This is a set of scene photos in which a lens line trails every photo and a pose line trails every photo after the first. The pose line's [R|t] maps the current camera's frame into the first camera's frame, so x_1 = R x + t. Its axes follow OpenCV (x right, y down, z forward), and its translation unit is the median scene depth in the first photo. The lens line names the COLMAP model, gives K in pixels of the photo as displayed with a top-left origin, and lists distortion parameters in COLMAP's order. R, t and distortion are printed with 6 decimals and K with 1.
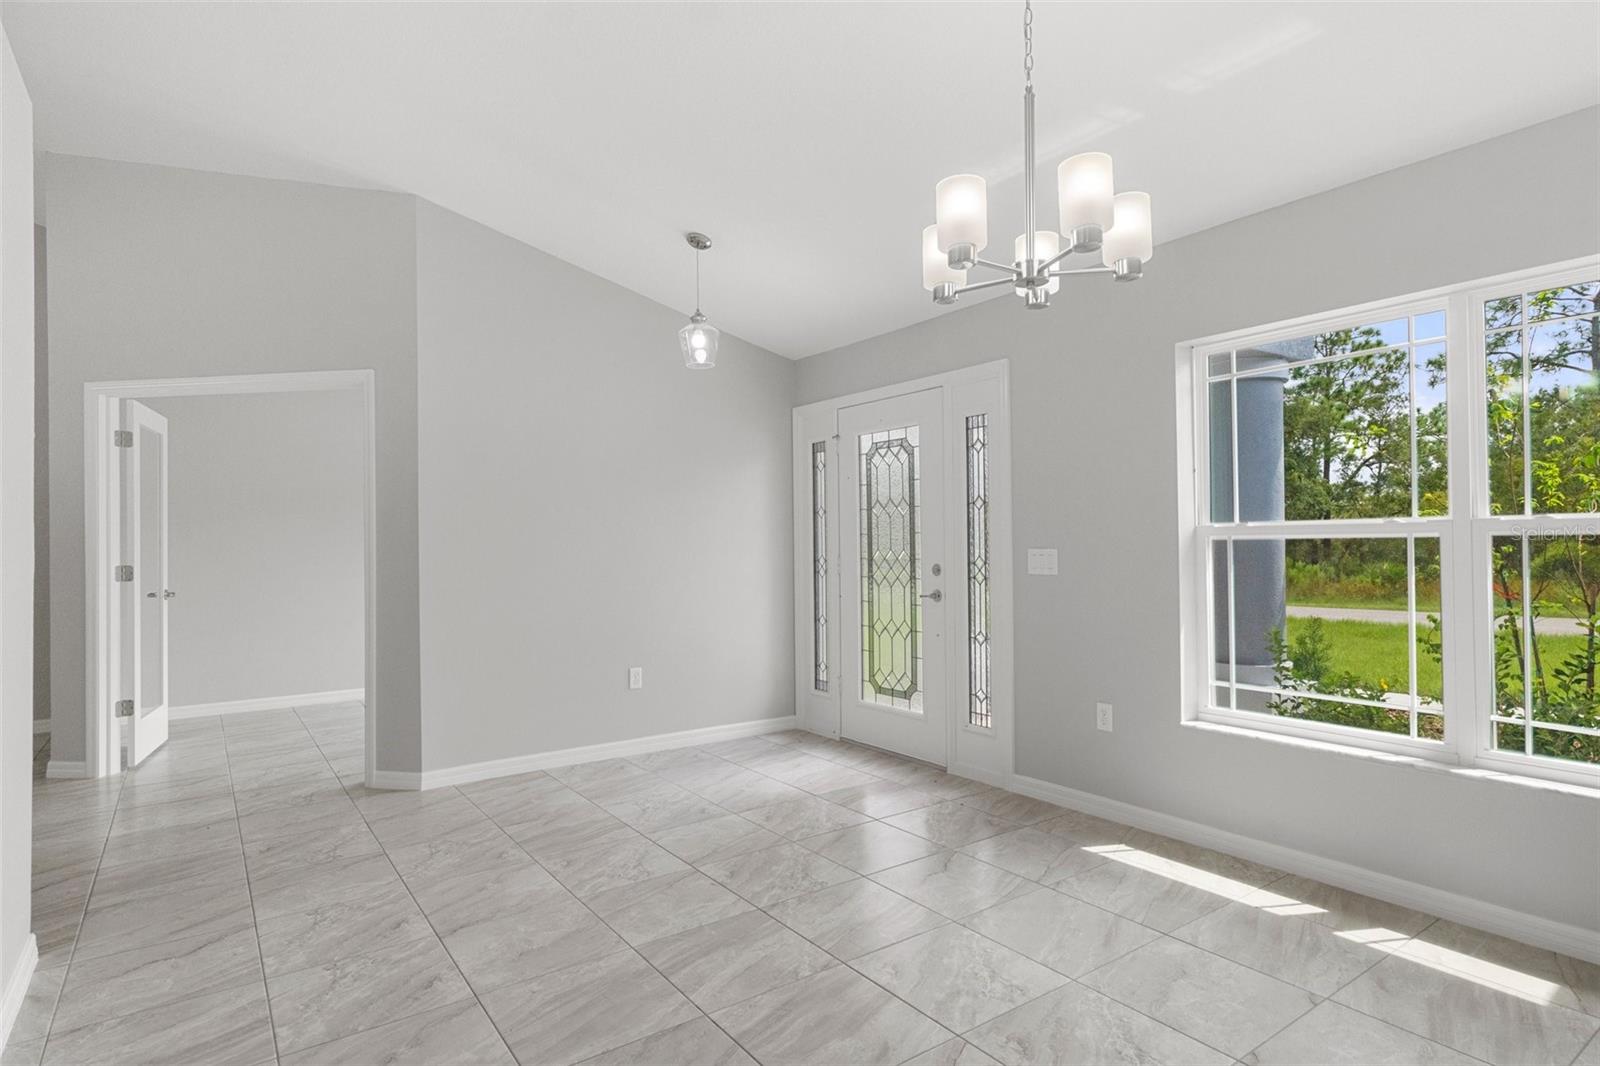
lens RADIAL K [[842.2, 0, 800.4], [0, 842.2, 537.6], [0, 0, 1]] dist [0.007908, 0.001120]
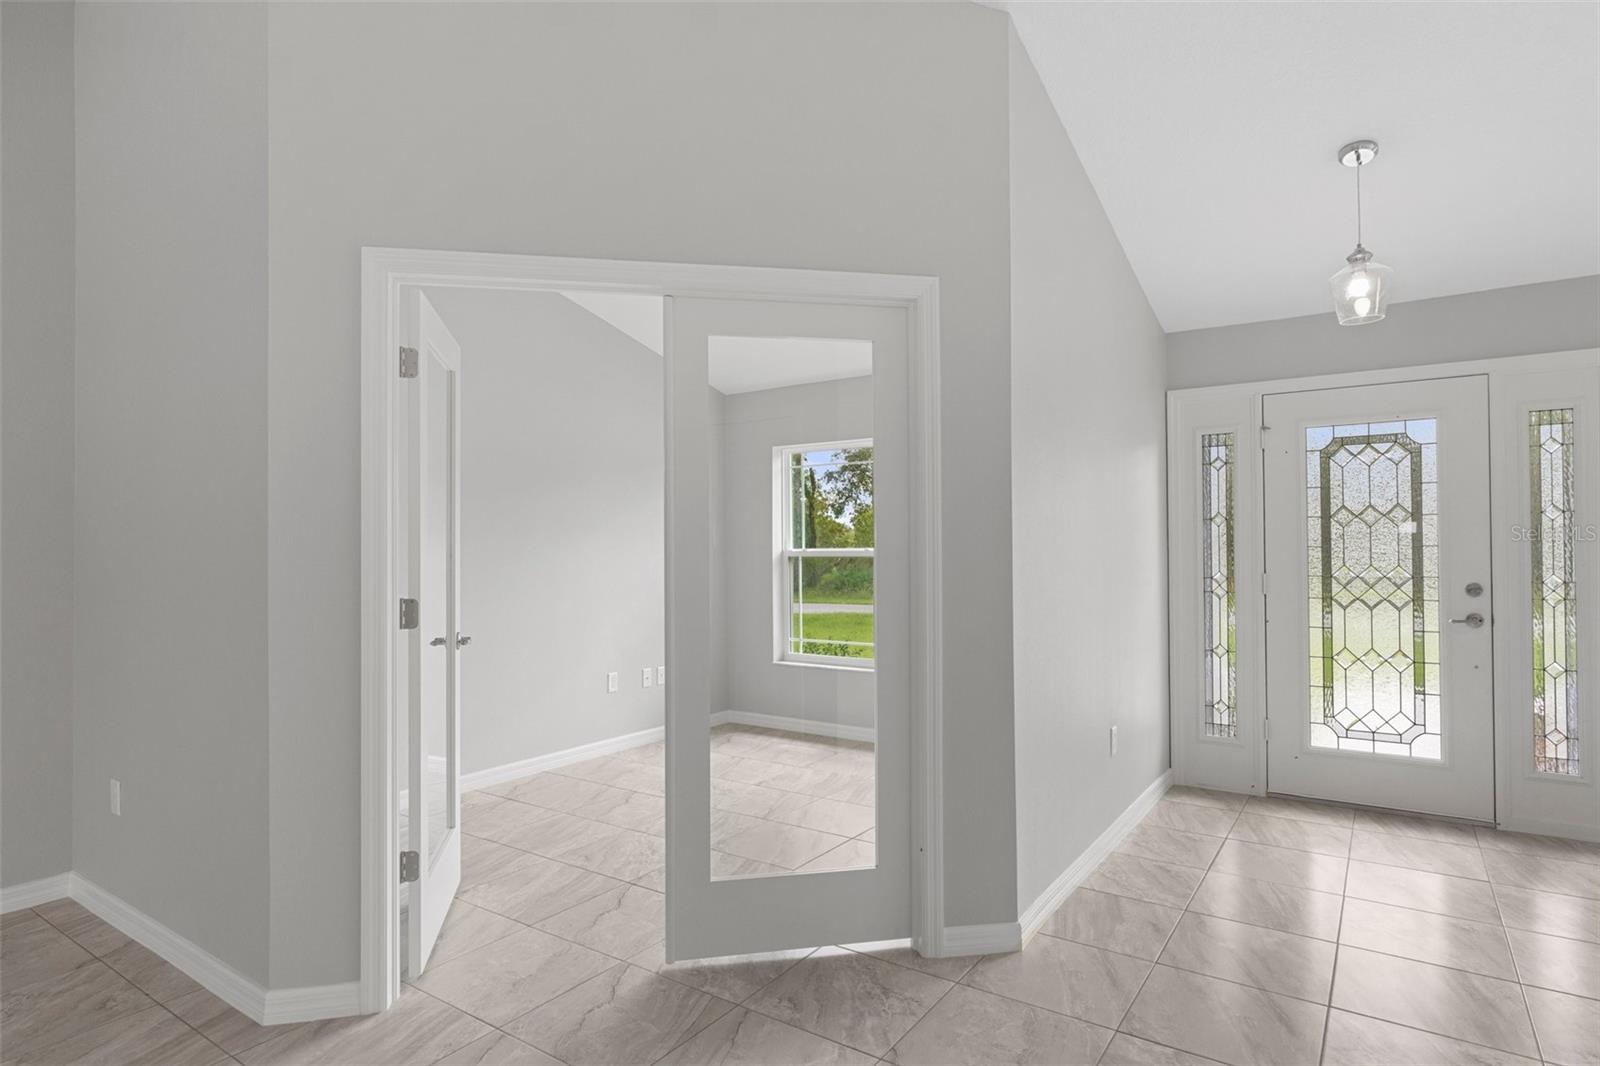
lens RADIAL K [[877.2, 0, 804.4], [0, 877.2, 541.1], [0, 0, 1]] dist [0.001698, 0.001010]
pose [[0.937638, 0.007174, 0.347539, -1.007179], [-0.005391, 0.999967, -0.006099, -0.002267], [-0.347571, 0.003845, 0.937646, 0.524961]]
